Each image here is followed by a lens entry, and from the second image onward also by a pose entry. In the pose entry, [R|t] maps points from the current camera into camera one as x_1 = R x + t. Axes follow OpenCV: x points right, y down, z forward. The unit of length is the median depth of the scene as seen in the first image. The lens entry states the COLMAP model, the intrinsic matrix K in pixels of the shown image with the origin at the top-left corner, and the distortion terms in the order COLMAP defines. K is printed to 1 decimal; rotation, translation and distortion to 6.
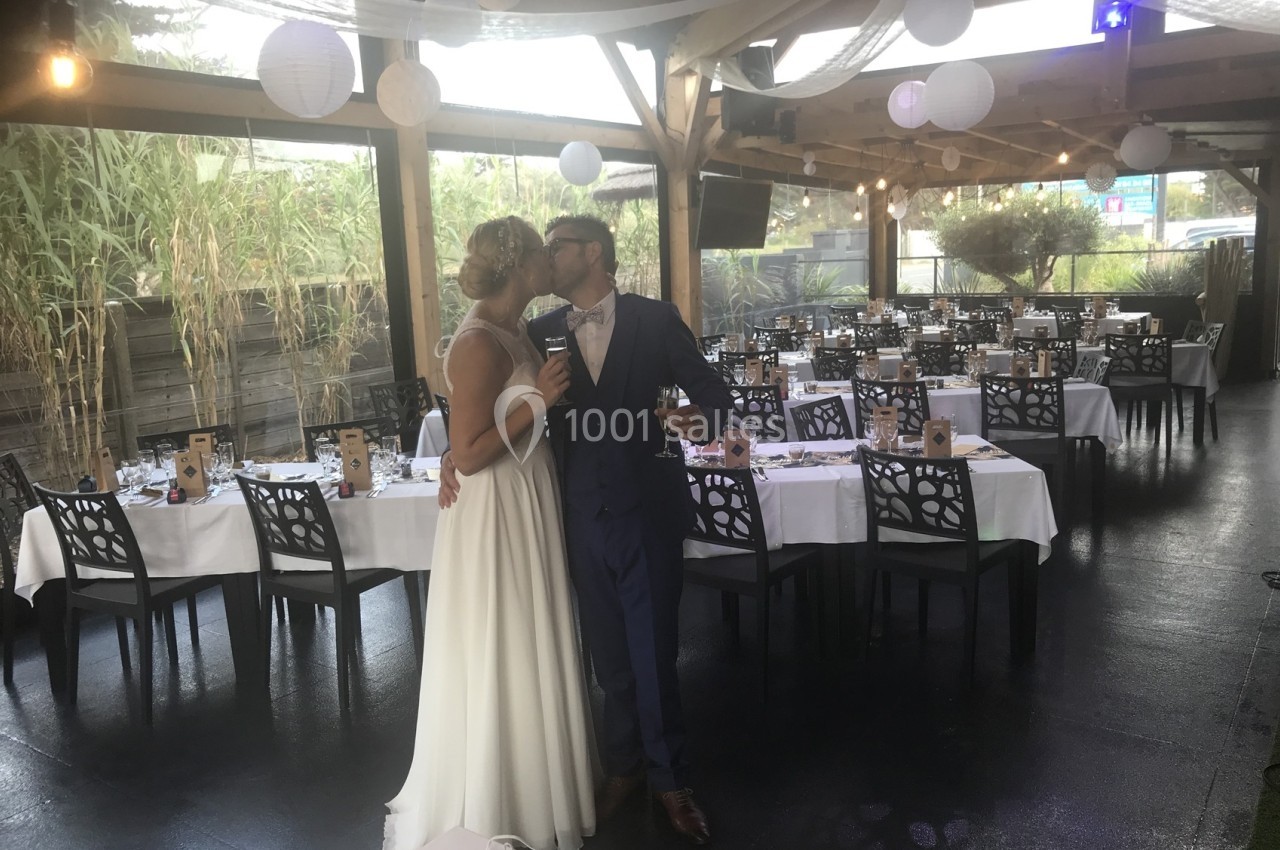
lens RADIAL K [[1098.3, 0, 640.0], [0, 1098.3, 425.0], [0, 0, 1]] dist [0.013416, -0.003245]
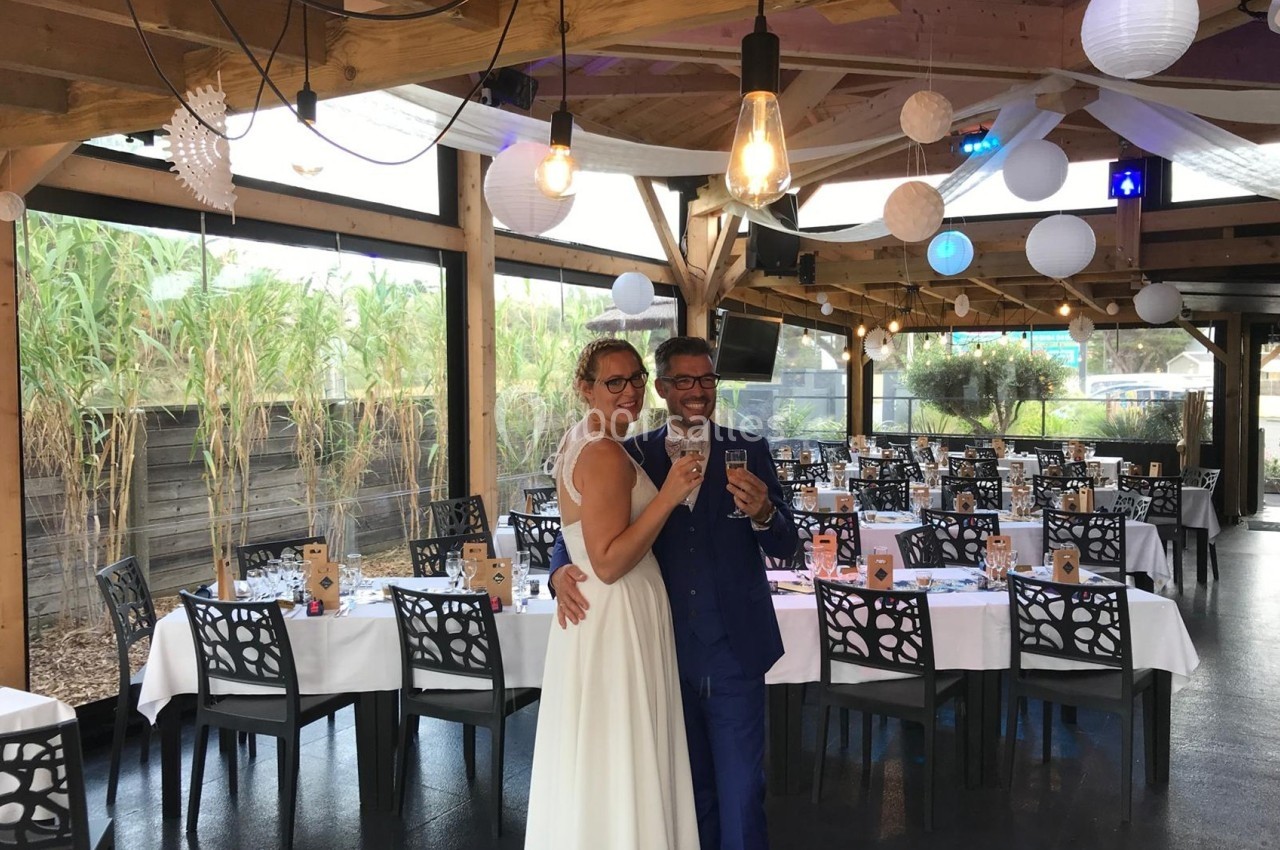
lens RADIAL K [[1085.3, 0, 615.2], [0, 1085.3, 425.9], [0, 0, 1]] dist [0.041868, -0.087615]
pose [[0.995293, 0.036655, 0.089715, -0.140681], [-0.025637, 0.992319, -0.121019, 0.008438], [-0.093462, 0.118150, 0.988588, 0.008017]]
